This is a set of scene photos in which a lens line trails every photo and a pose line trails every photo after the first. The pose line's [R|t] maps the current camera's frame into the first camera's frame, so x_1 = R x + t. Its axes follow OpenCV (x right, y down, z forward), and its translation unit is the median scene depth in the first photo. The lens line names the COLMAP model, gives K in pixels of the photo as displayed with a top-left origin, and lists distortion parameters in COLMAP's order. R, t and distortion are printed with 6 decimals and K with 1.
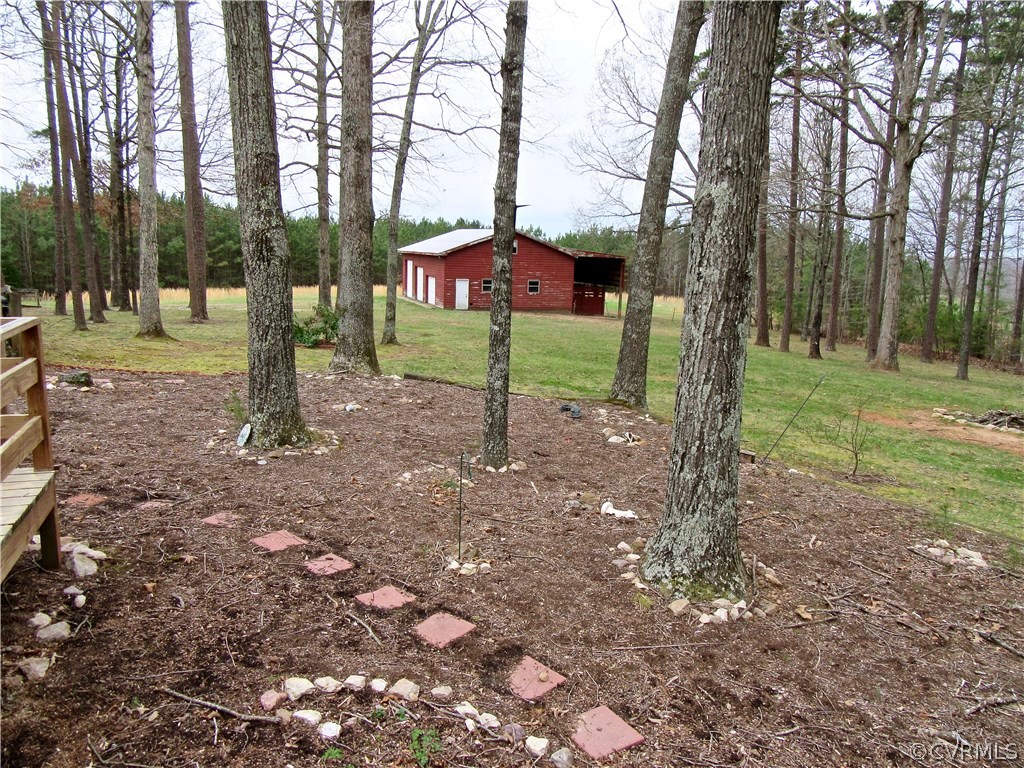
lens RADIAL K [[754.8, 0, 513.5], [0, 754.8, 385.4], [0, 0, 1]] dist [-0.014312, 0.008432]
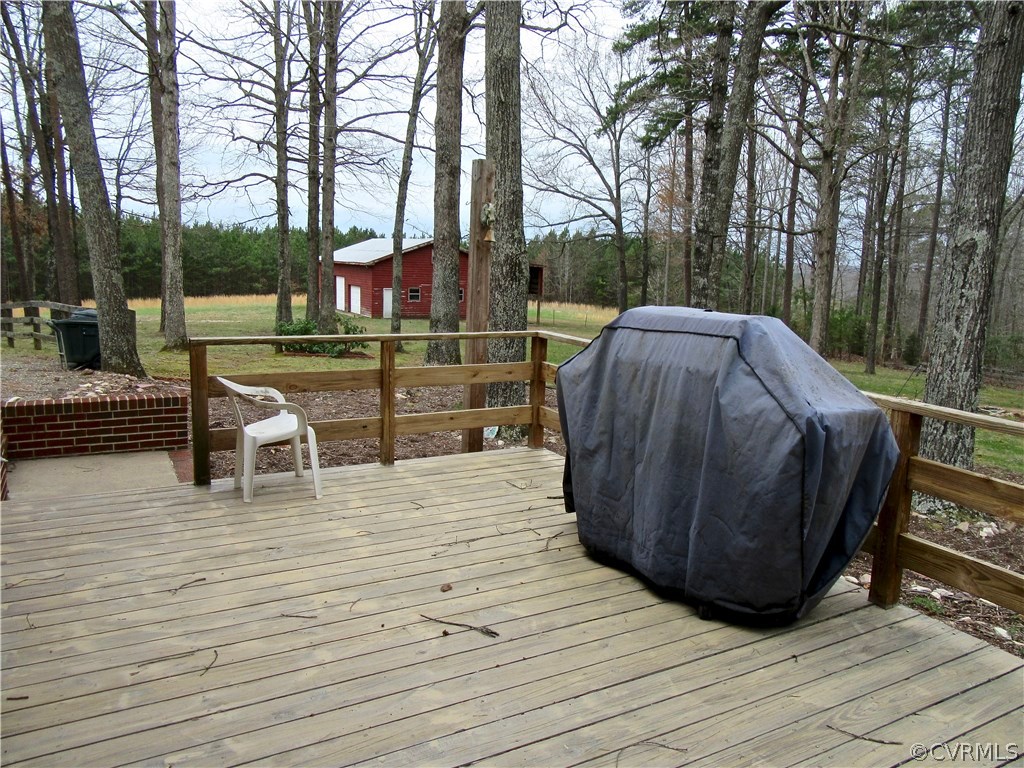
lens RADIAL K [[754.8, 0, 510.5], [0, 754.8, 383.9], [0, 0, 1]] dist [-0.014312, 0.008432]
pose [[0.986735, -0.026961, 0.160084, -0.179736], [0.028712, 0.999550, -0.008632, 0.002220], [-0.159779, 0.013114, 0.987066, -0.057166]]
